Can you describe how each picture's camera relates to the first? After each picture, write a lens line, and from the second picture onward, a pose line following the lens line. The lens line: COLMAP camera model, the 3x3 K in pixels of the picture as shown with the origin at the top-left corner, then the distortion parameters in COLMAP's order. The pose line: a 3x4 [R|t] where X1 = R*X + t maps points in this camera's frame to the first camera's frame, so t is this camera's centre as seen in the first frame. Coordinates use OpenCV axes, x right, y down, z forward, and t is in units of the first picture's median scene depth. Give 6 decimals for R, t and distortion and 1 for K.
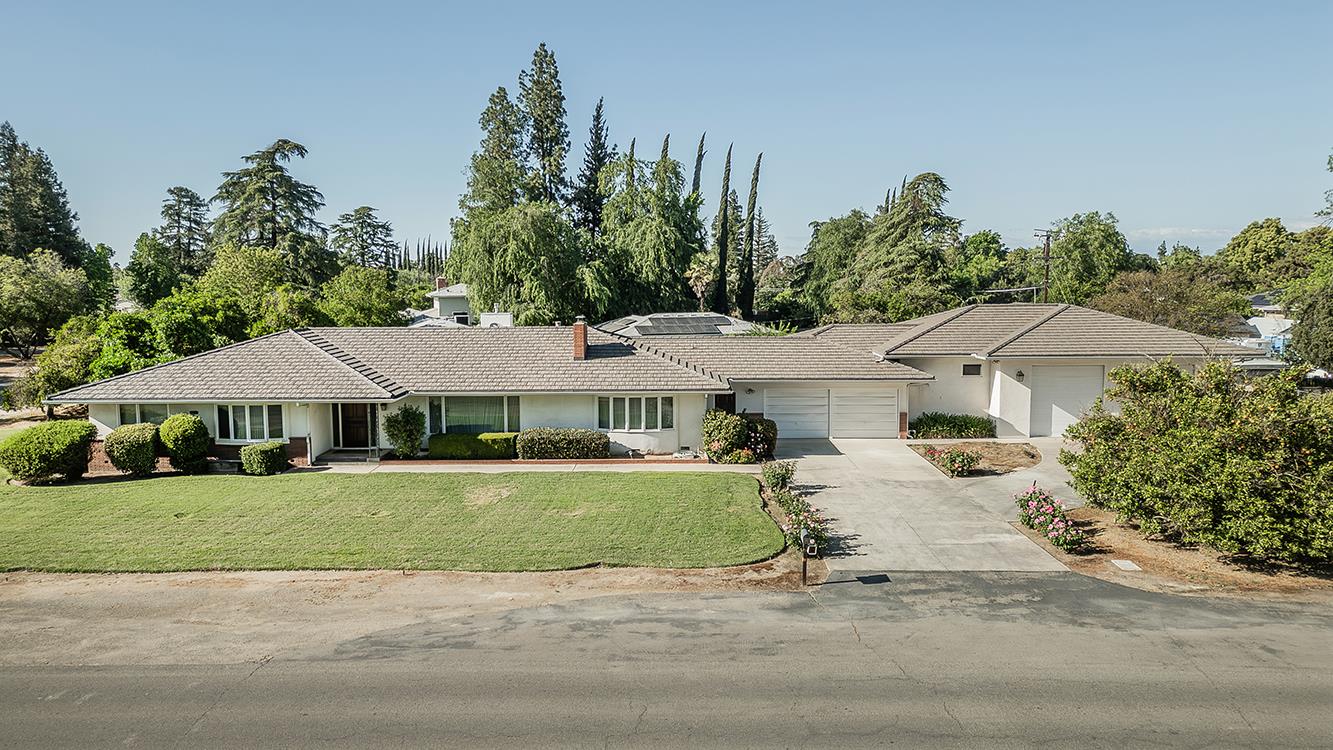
lens RADIAL K [[928.1, 0, 663.1], [0, 928.1, 375.8], [0, 0, 1]] dist [0.082410, -0.049888]
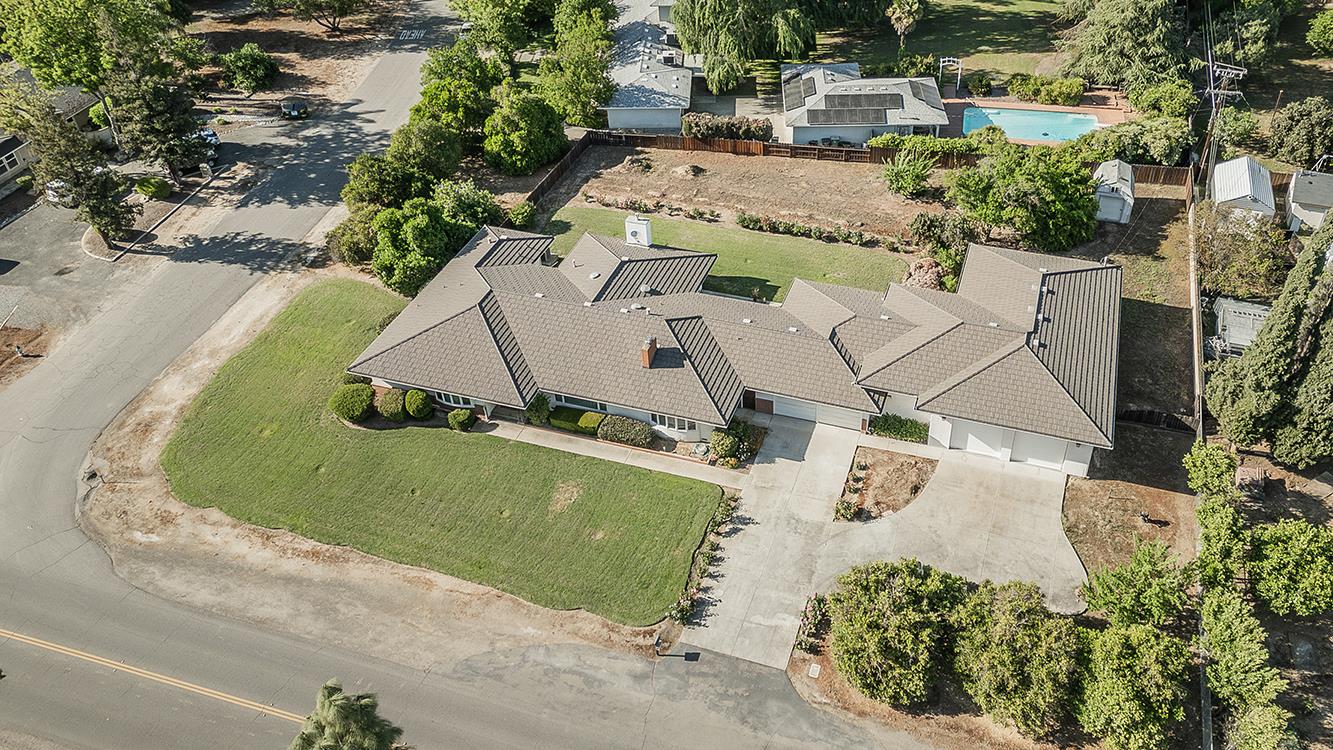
lens RADIAL K [[1056.3, 0, 750.0], [0, 1056.3, 316.9], [0, 0, 1]] dist [0.079371, -0.050961]
pose [[0.961593, 0.163135, -0.220738, 0.613034], [-0.024239, 0.851539, 0.523731, -1.384474], [0.273406, -0.498266, 0.822788, -0.471411]]
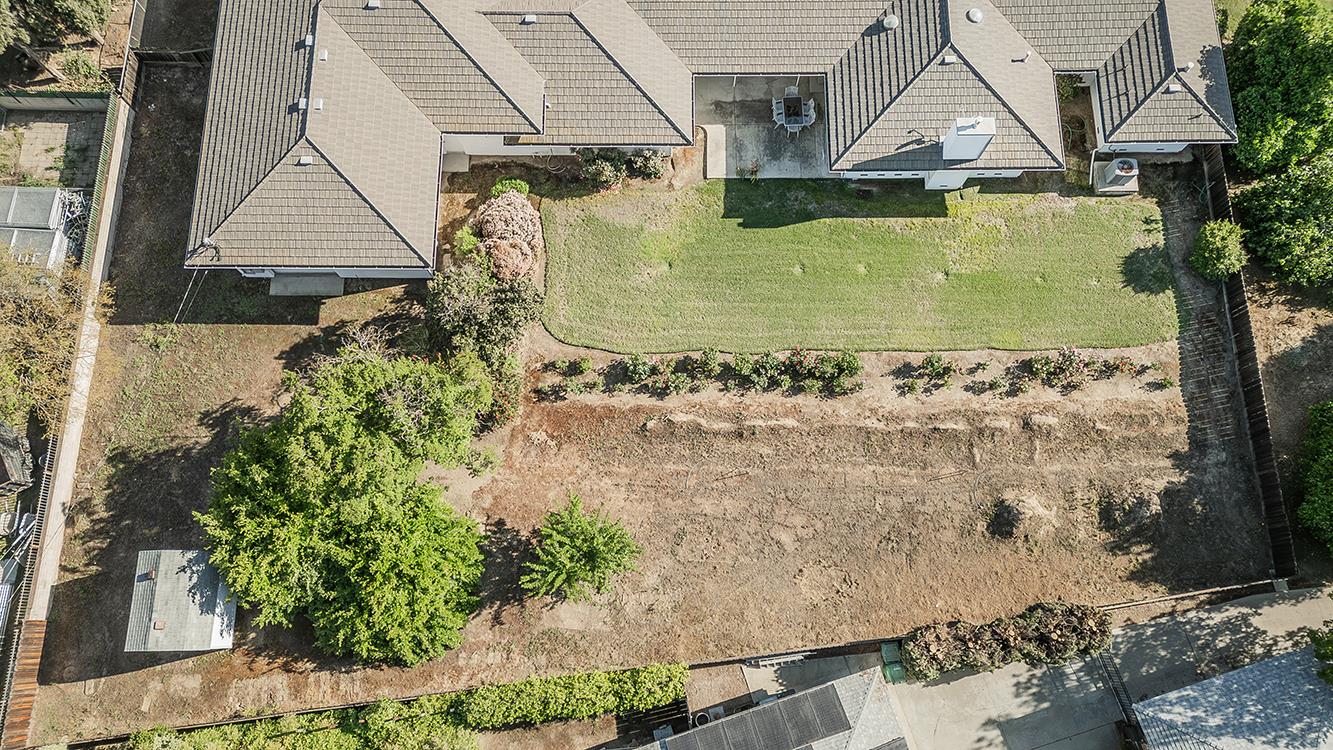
lens RADIAL K [[928.1, 0, 663.1], [0, 928.1, 375.8], [0, 0, 1]] dist [0.082410, -0.049888]
pose [[-0.999737, 0.022462, -0.004680, 0.172081], [-0.000834, 0.168249, 0.985744, -1.518610], [0.022929, 0.985489, -0.168186, 2.509398]]
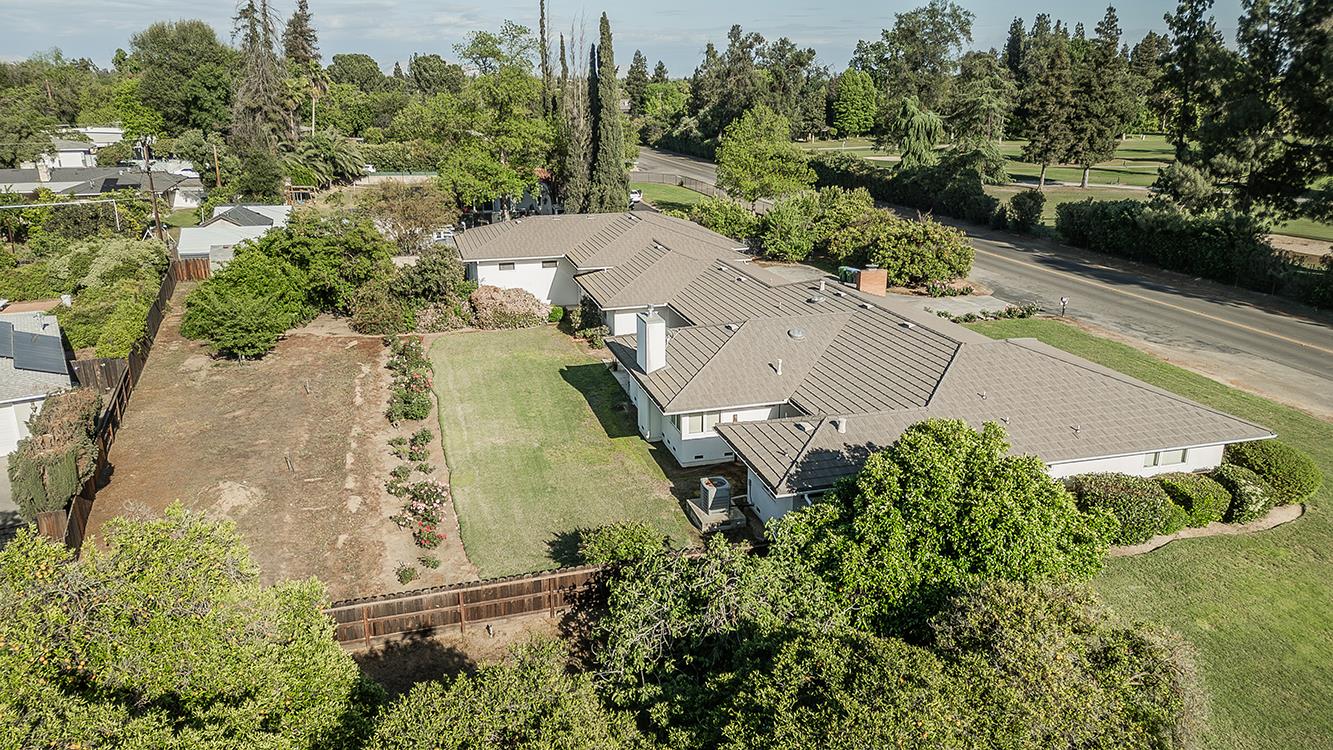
lens RADIAL K [[928.1, 0, 663.1], [0, 928.1, 375.8], [0, 0, 1]] dist [0.082410, -0.049888]
pose [[-0.290682, -0.281263, 0.914546, -1.634879], [0.103913, 0.940886, 0.322392, -0.487005], [-0.951161, 0.188746, -0.244271, 2.220437]]
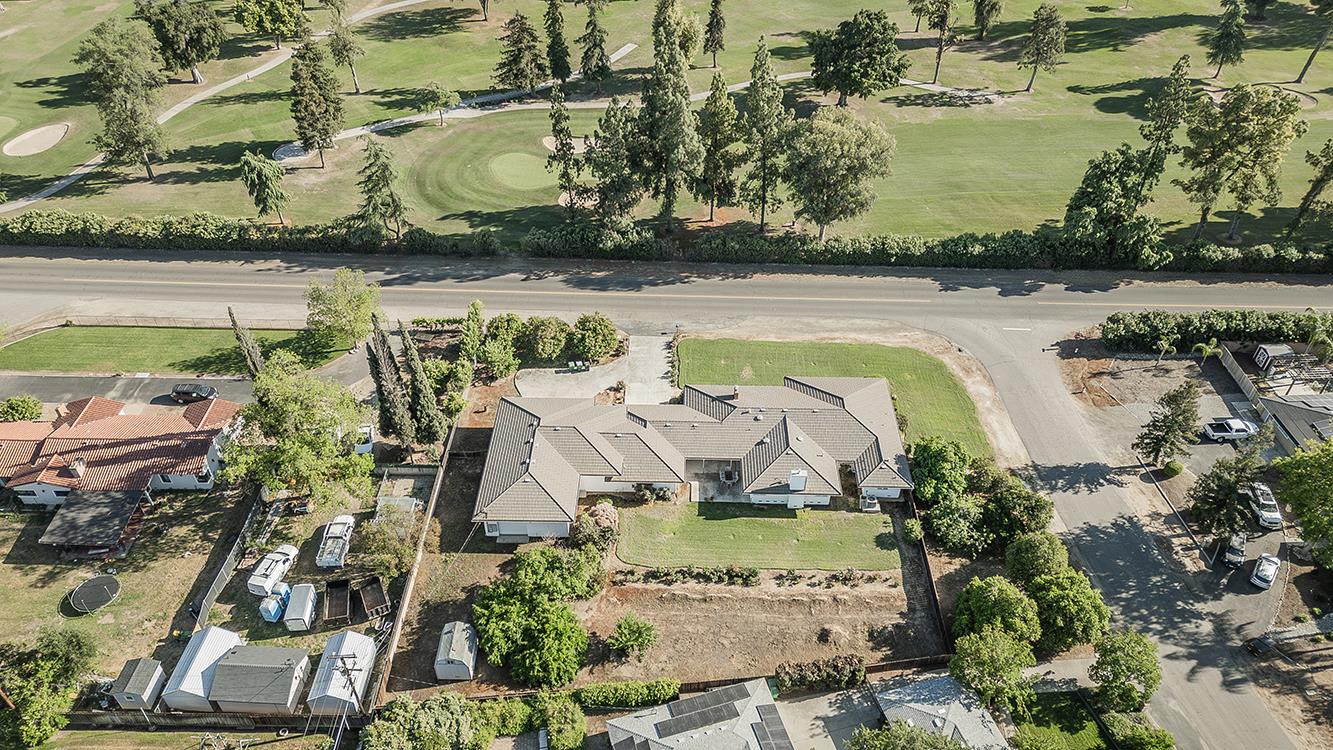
lens RADIAL K [[928.2, 0, 662.5], [0, 928.2, 373.7], [0, 0, 1]] dist [0.071175, -0.034202]
pose [[-0.999999, 0.000037, -0.001691, 0.199999], [-0.001212, 0.681038, 0.732247, -3.024752], [0.001179, 0.732248, -0.681037, 4.052829]]
